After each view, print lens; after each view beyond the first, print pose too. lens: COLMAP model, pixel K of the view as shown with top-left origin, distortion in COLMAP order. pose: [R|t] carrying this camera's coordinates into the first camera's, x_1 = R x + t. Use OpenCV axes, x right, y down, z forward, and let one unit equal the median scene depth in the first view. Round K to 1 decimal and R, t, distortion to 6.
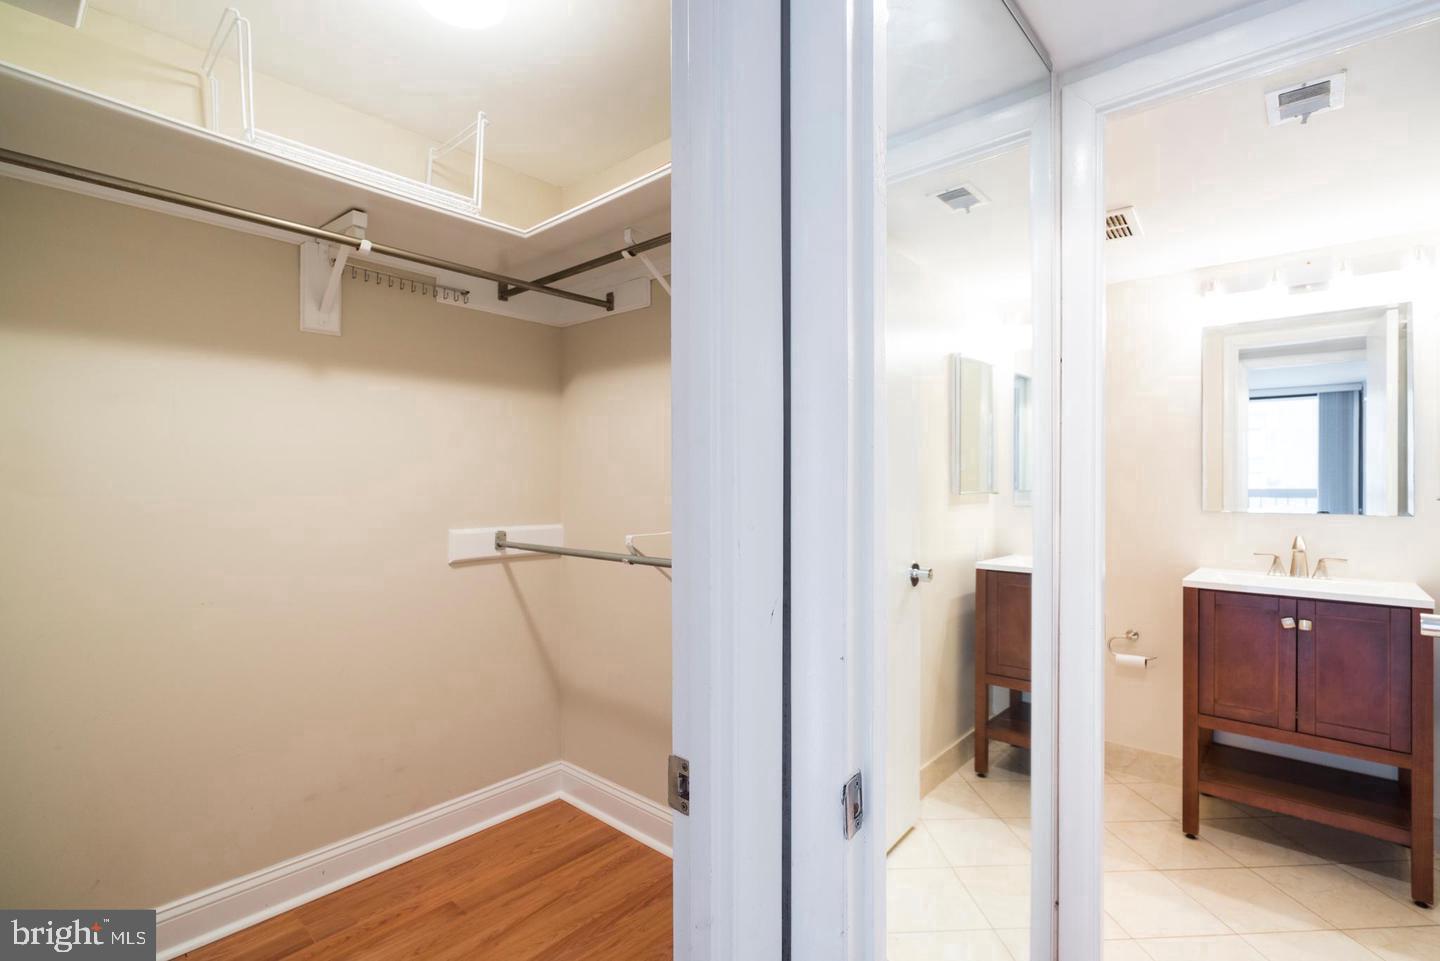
lens RADIAL K [[680.2, 0, 719.5], [0, 680.2, 471.4], [0, 0, 1]] dist [0.000869, -0.000276]
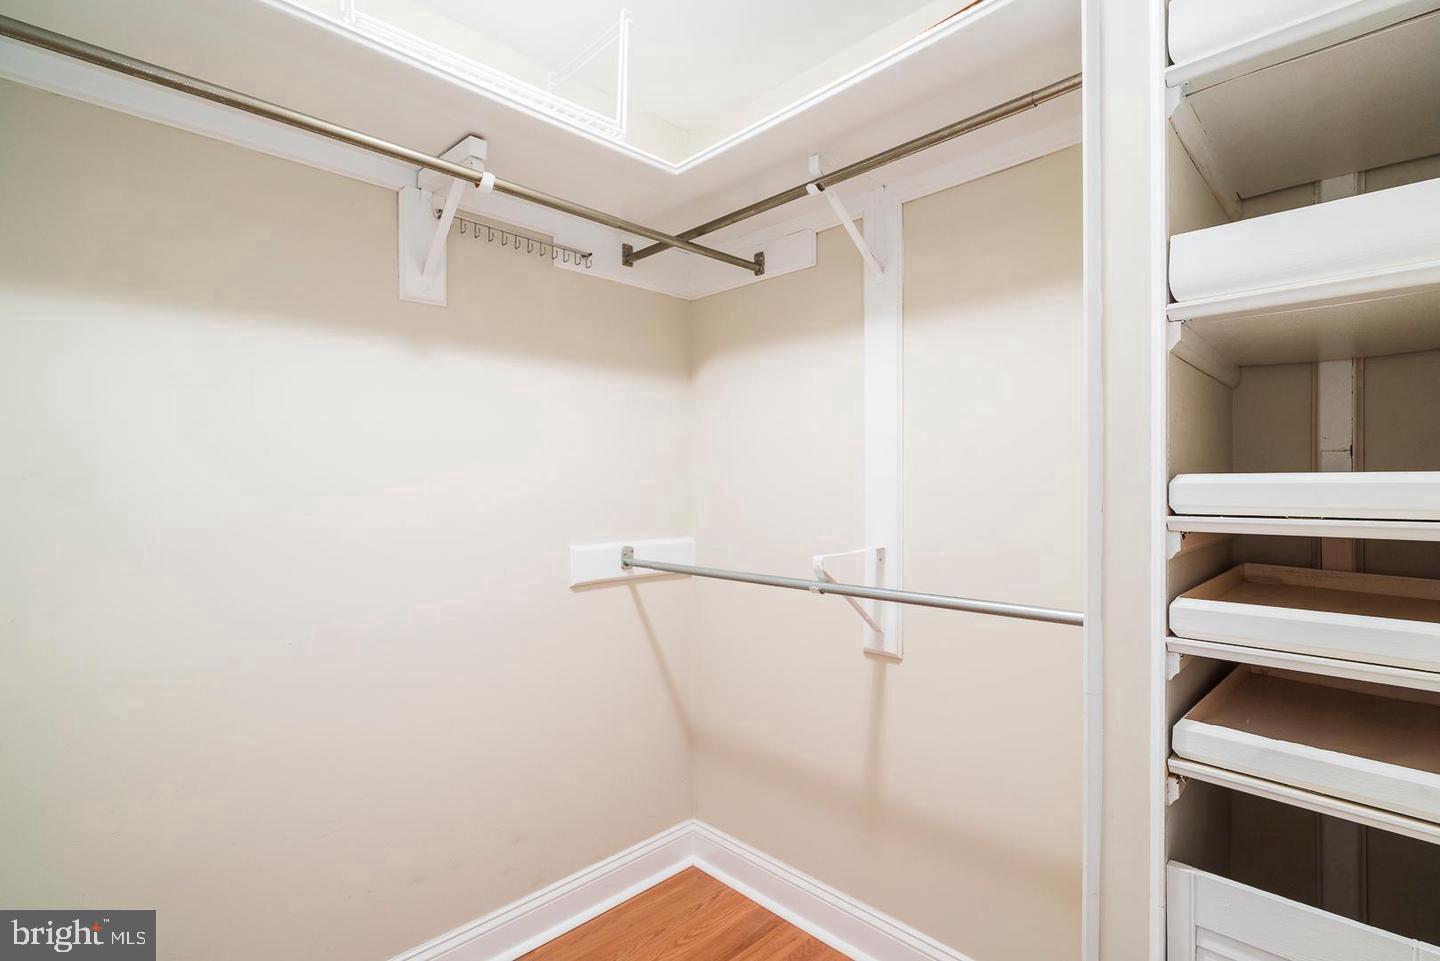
lens RADIAL K [[686.2, 0, 720.0], [0, 686.2, 480.5], [0, 0, 1]] dist [-0.000109, -0.000084]
pose [[0.998014, -0.006058, -0.062701, -0.171920], [0.006658, 0.999934, 0.009370, 0.000759], [0.062640, -0.009769, 0.997988, 0.195212]]
